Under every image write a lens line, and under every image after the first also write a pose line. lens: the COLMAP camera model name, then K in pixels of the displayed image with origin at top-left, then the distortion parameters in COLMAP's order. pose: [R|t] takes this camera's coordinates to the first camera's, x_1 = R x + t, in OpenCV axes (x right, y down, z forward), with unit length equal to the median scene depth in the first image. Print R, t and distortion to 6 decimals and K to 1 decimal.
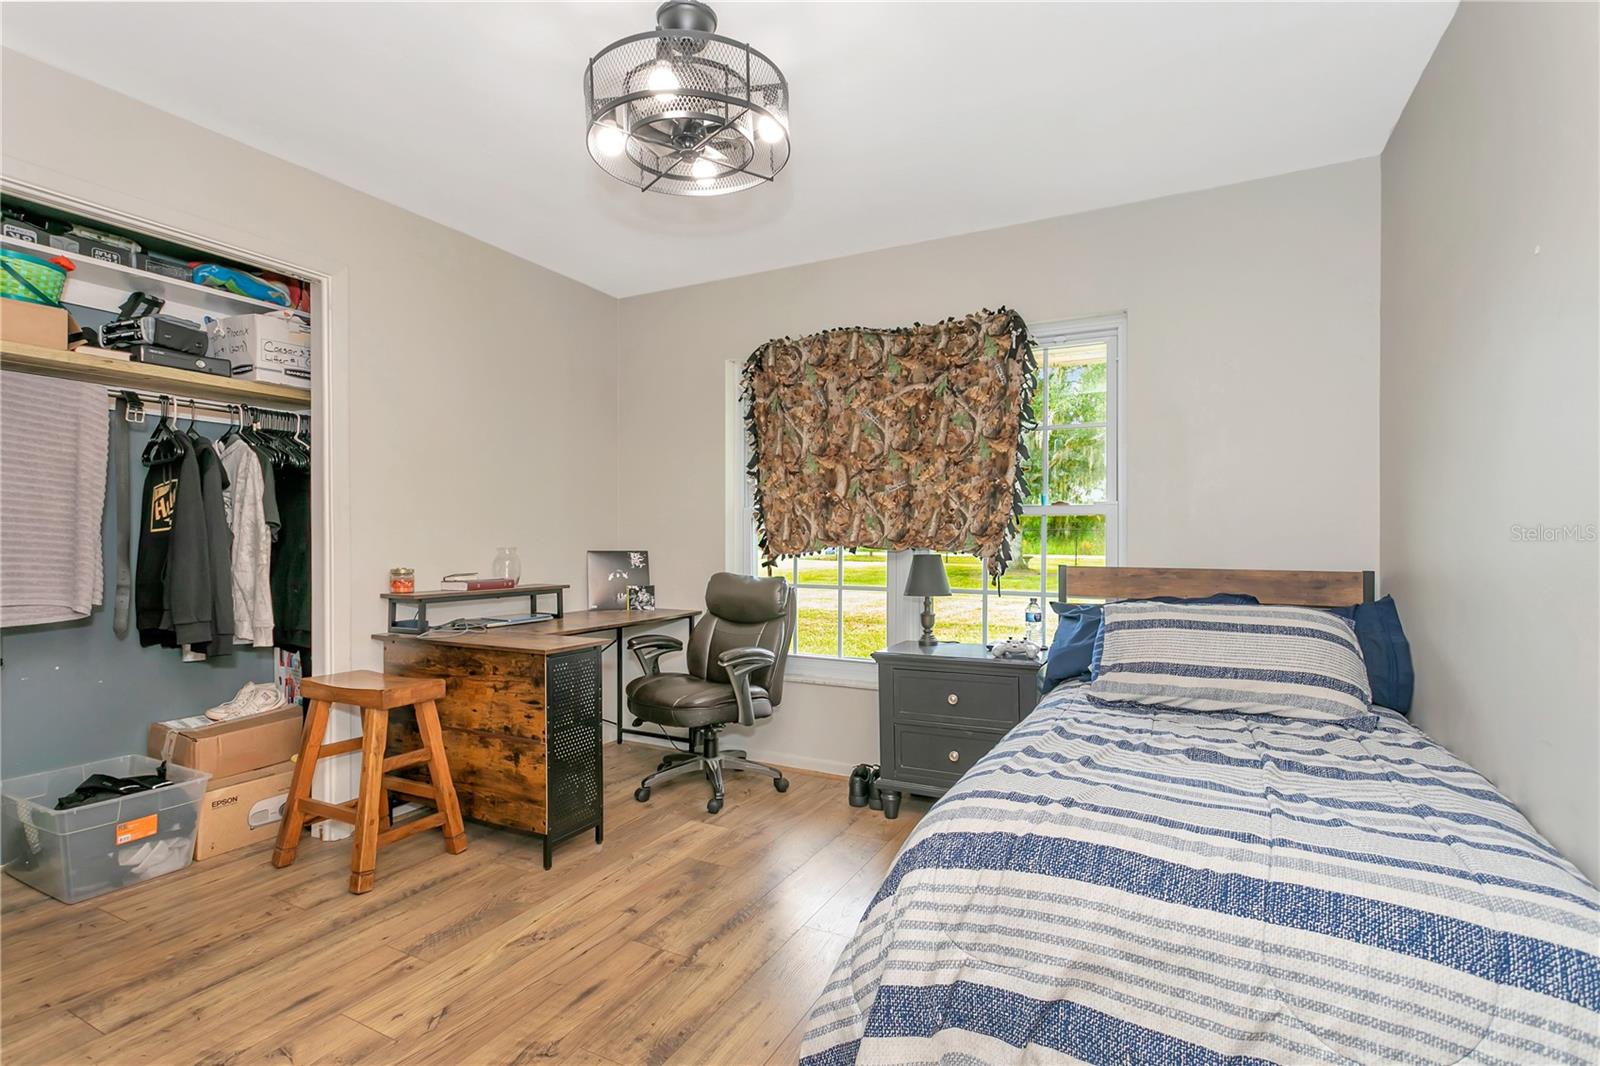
lens RADIAL K [[767.6, 0, 800.0], [0, 767.6, 533.0], [0, 0, 1]] dist [-0.001492, -0.000029]
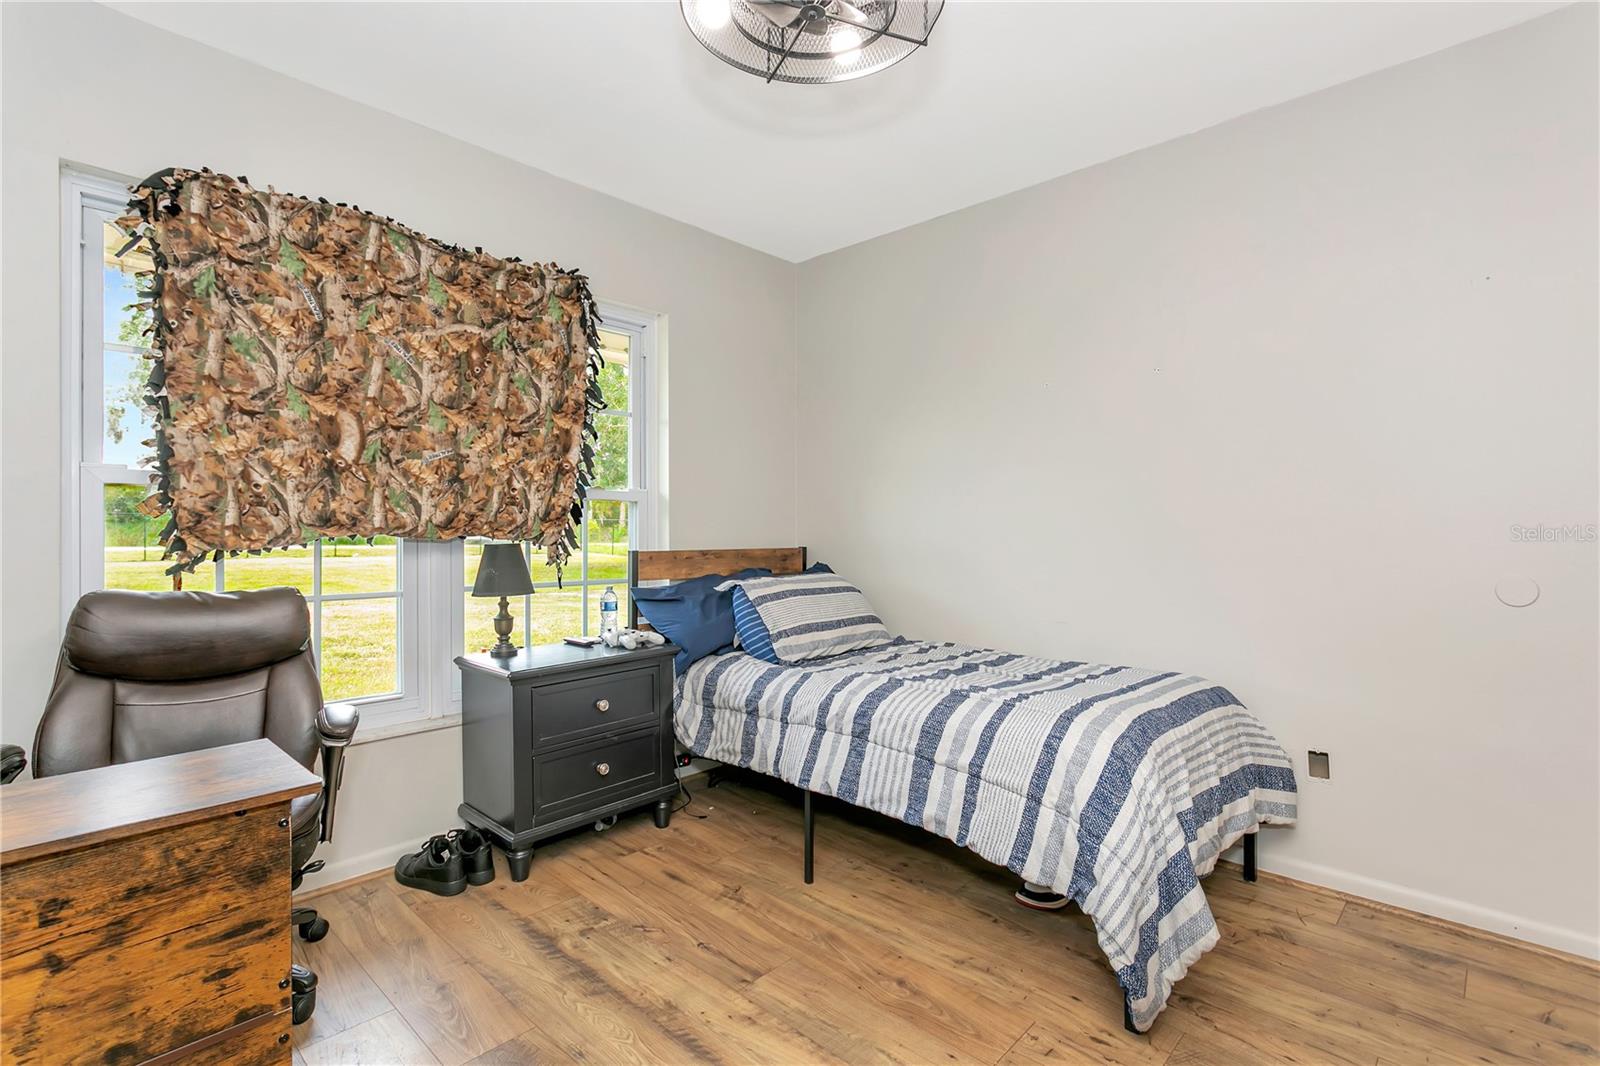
lens RADIAL K [[752.2, 0, 800.5], [0, 752.2, 528.3], [0, 0, 1]] dist [0.000665, 0.000720]
pose [[0.272097, -0.002058, 0.962268, -0.490527], [-0.006178, 0.999973, 0.003885, 0.006794], [-0.962250, -0.007002, 0.272077, 0.468417]]
